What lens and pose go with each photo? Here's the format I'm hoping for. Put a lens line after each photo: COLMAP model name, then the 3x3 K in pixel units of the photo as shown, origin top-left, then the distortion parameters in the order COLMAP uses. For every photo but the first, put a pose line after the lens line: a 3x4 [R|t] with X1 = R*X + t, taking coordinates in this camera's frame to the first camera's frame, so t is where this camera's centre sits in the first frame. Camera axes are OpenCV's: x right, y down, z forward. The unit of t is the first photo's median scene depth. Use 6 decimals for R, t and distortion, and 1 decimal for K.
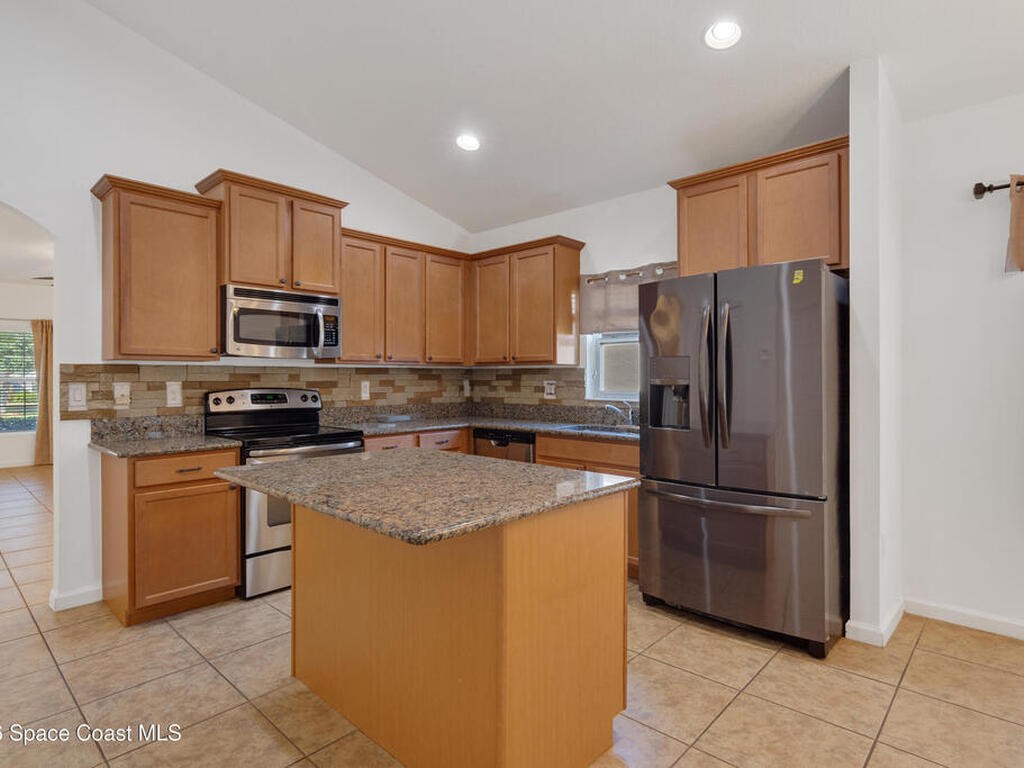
lens RADIAL K [[552.1, 0, 510.8], [0, 552.1, 381.9], [0, 0, 1]] dist [-0.002233, -0.000511]
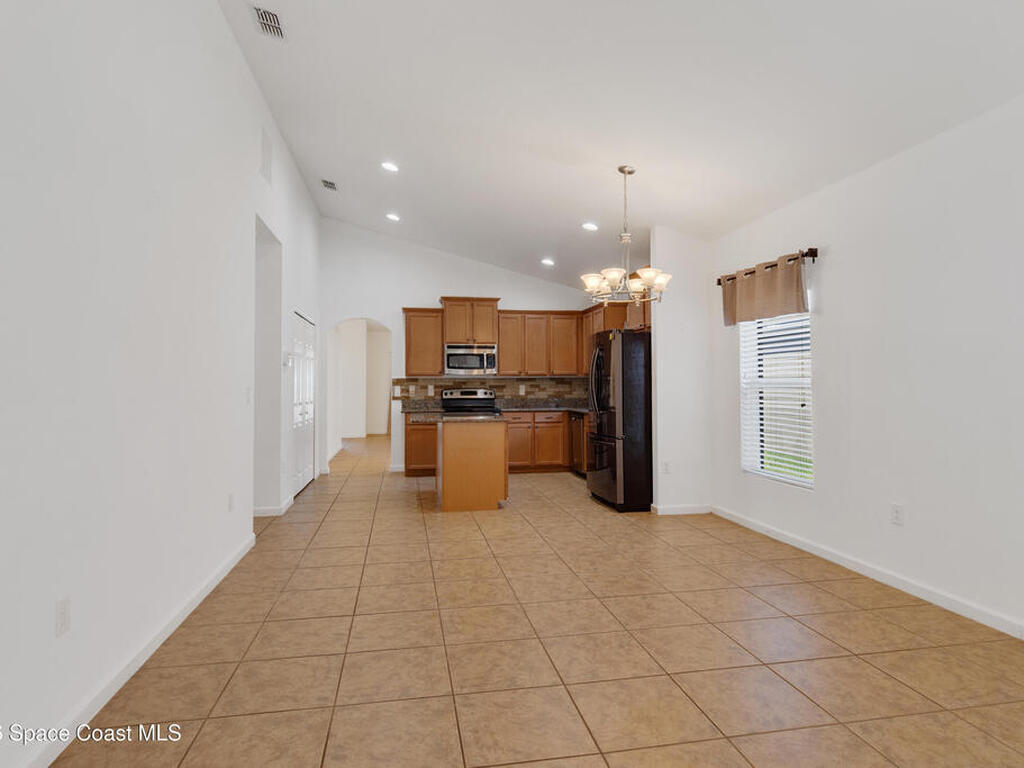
lens RADIAL K [[583.5, 0, 508.4], [0, 583.5, 369.3], [0, 0, 1]] dist [0.002670, -0.004159]
pose [[0.800057, -0.018202, -0.599647, 1.075706], [-0.000822, 0.999505, -0.031436, 0.008914], [0.599923, 0.025643, 0.799647, -0.744490]]
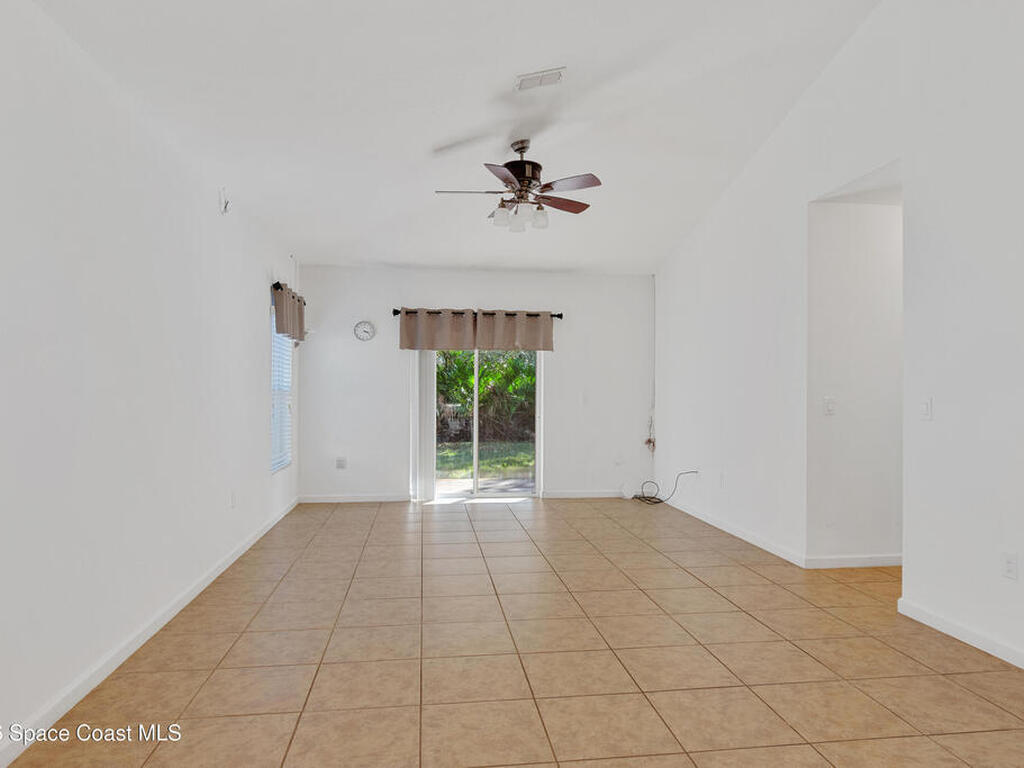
lens RADIAL K [[651.5, 0, 510.7], [0, 651.5, 380.9], [0, 0, 1]] dist [0.002981, -0.002478]
pose [[-0.769960, 0.008406, 0.638037, 0.360770], [0.000958, 0.999927, -0.012017, -0.002720], [-0.638092, -0.008642, -0.769912, 0.504573]]
